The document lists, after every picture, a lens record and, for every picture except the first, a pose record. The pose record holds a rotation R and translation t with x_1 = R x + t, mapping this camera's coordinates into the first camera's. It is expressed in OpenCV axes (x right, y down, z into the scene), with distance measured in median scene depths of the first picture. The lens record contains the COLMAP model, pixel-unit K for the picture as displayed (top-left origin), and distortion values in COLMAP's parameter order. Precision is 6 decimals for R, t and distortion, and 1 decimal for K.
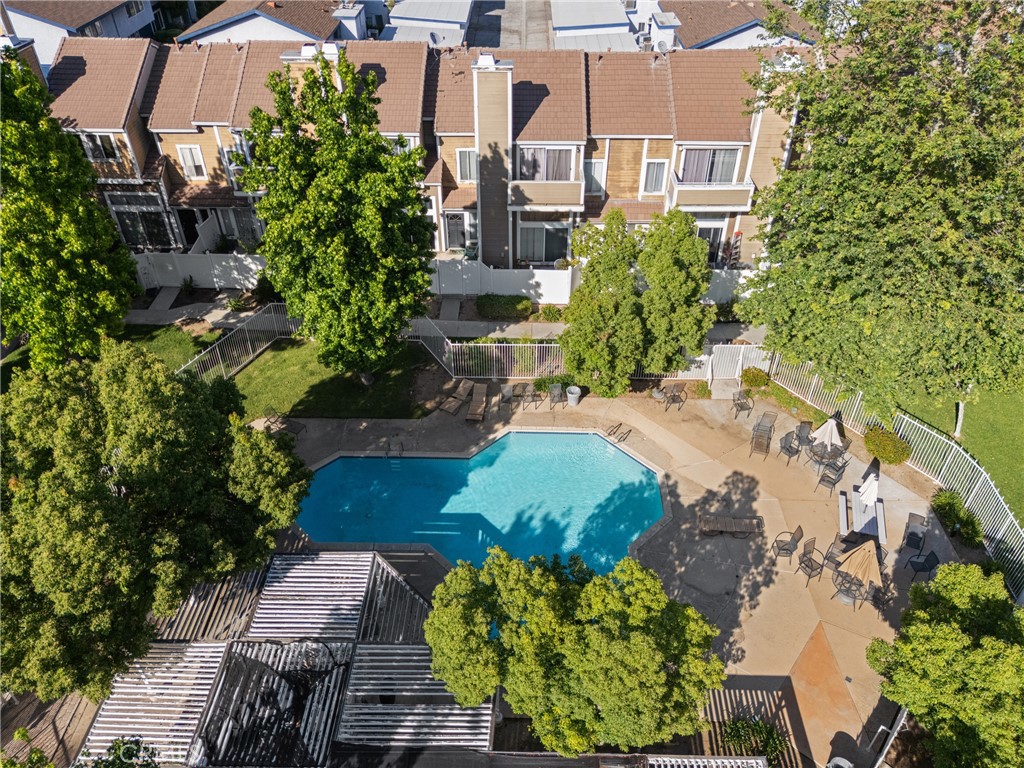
lens RADIAL K [[763.7, 0, 512.0], [0, 763.7, 384.0], [0, 0, 1]] dist [-0.001665, 0.000302]
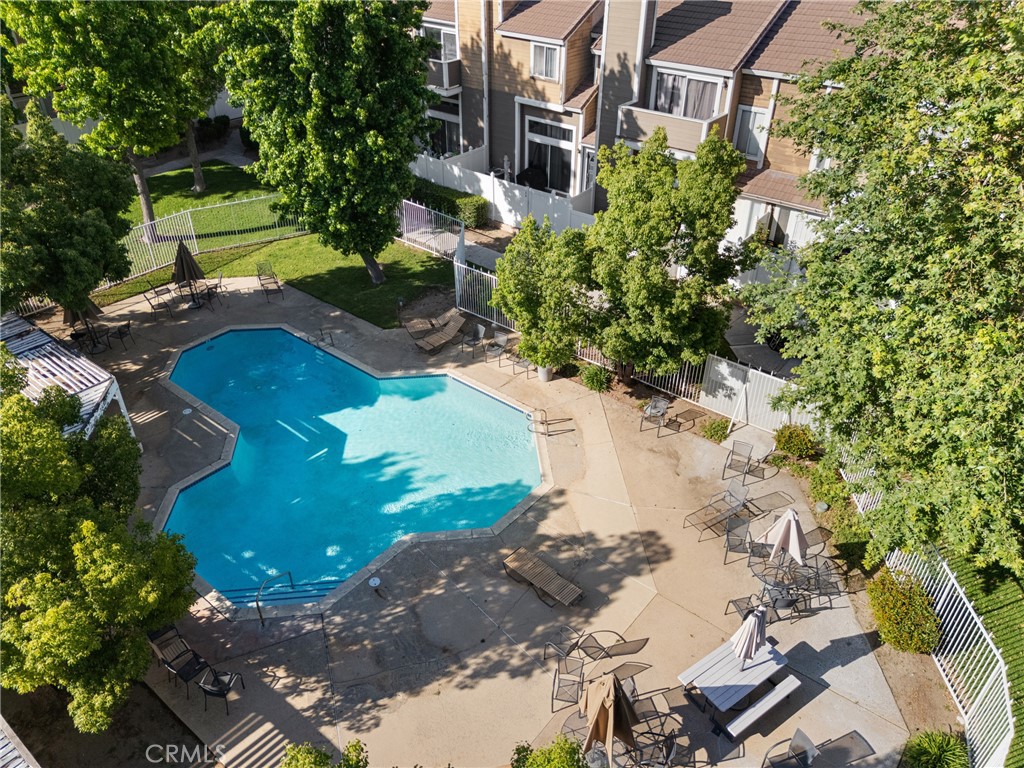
lens RADIAL K [[743.2, 0, 513.4], [0, 743.2, 406.8], [0, 0, 1]] dist [-0.027664, -0.000475]
pose [[0.797244, 0.376892, -0.471546, 0.410071], [-0.380440, 0.920191, 0.092268, -0.002024], [0.468687, 0.105835, 0.877001, 0.322579]]
